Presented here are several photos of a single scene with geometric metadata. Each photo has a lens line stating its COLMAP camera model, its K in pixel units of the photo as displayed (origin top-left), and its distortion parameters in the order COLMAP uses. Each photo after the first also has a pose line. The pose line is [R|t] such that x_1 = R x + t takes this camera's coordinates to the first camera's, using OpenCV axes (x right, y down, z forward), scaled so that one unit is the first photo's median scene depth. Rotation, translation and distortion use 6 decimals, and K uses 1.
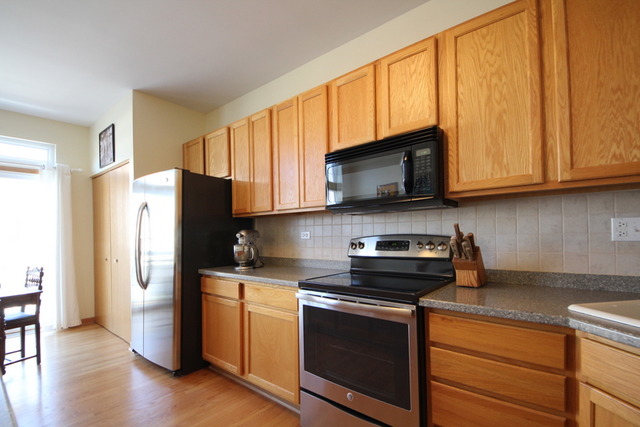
lens RADIAL K [[292.9, 0, 316.9], [0, 292.9, 235.9], [0, 0, 1]] dist [0.024543, -0.022268]
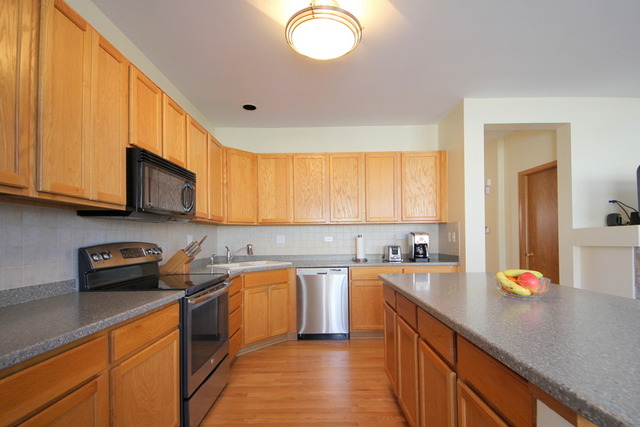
lens RADIAL K [[292.9, 0, 320.4], [0, 292.9, 238.1], [0, 0, 1]] dist [0.024543, -0.022268]
pose [[-0.619973, 0.023240, 0.784279, -1.152114], [0.022536, 0.999676, -0.011809, 0.010080], [-0.784299, 0.010353, -0.620296, 1.344985]]
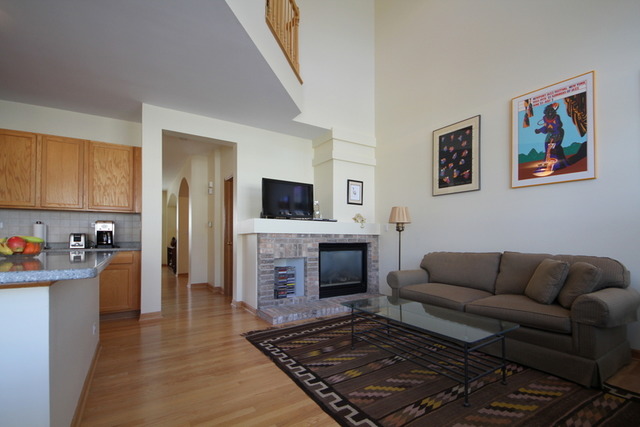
lens RADIAL K [[292.9, 0, 321.8], [0, 292.9, 234.3], [0, 0, 1]] dist [0.024543, -0.022268]
pose [[-0.947184, 0.019978, 0.320069, -2.195193], [0.014812, 0.999718, -0.018566, 0.130915], [-0.320350, -0.012845, -0.947212, 1.036469]]
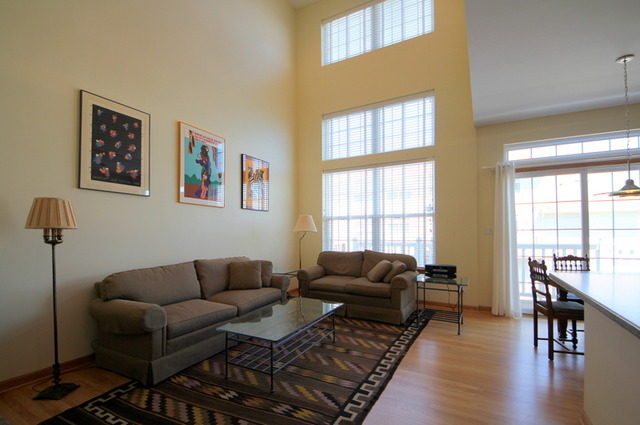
lens RADIAL K [[292.9, 0, 320.2], [0, 292.9, 228.6], [0, 0, 1]] dist [0.024543, -0.022268]
pose [[0.185526, -0.000385, -0.982639, -0.540446], [0.002734, 0.999996, 0.000125, 0.006663], [0.982635, -0.002710, 0.185527, -0.537858]]
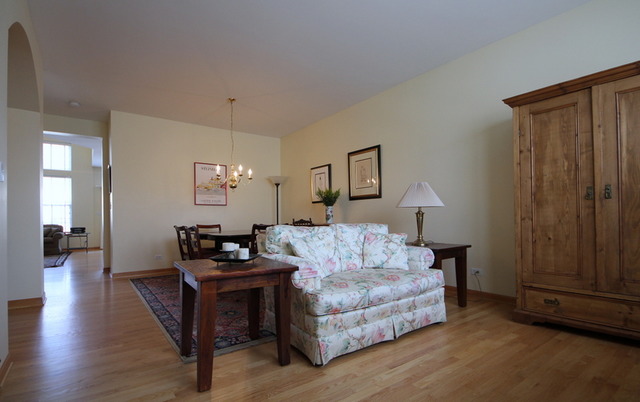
lens RADIAL K [[301.5, 0, 301.7], [0, 301.5, 217.4], [0, 0, 1]] dist [-0.001280, -0.001315]
pose [[0.965151, -0.000566, -0.261694, 2.545326], [-0.000783, 0.999987, -0.005048, 0.125935], [0.261694, 0.005077, 0.965138, -3.239367]]
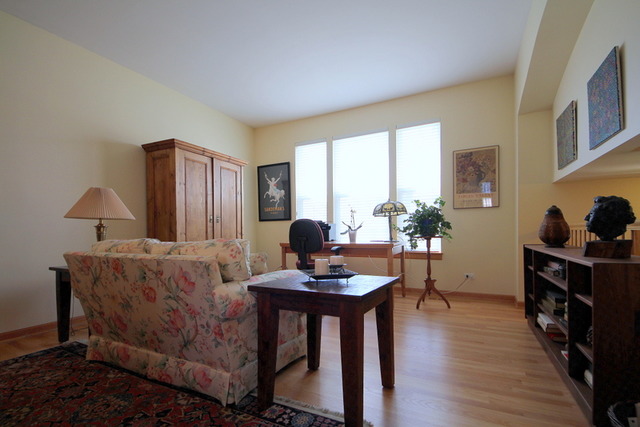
lens RADIAL K [[292.9, 0, 320.9], [0, 292.9, 232.3], [0, 0, 1]] dist [0.024543, -0.022268]
pose [[-0.213527, 0.012080, 0.976863, 1.195053], [0.012186, 0.999879, -0.009701, 0.146630], [-0.976861, 0.009833, -0.213648, -2.059577]]
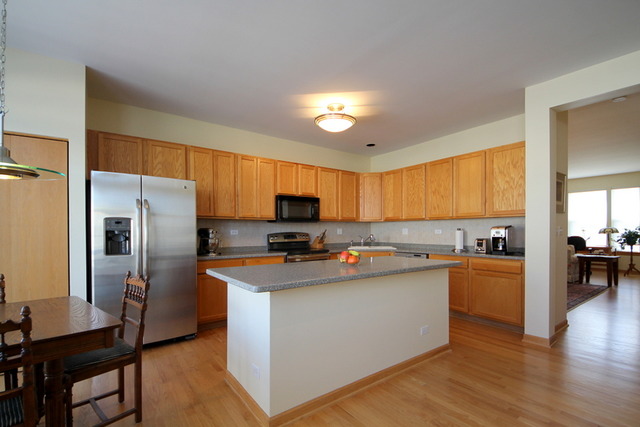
lens RADIAL K [[292.9, 0, 328.6], [0, 292.9, 235.2], [0, 0, 1]] dist [0.024543, -0.022268]
pose [[0.238177, 0.001104, 0.971221, -2.355420], [0.001912, 0.999997, -0.001605, 0.027219], [-0.971220, 0.002240, 0.238174, 0.159974]]
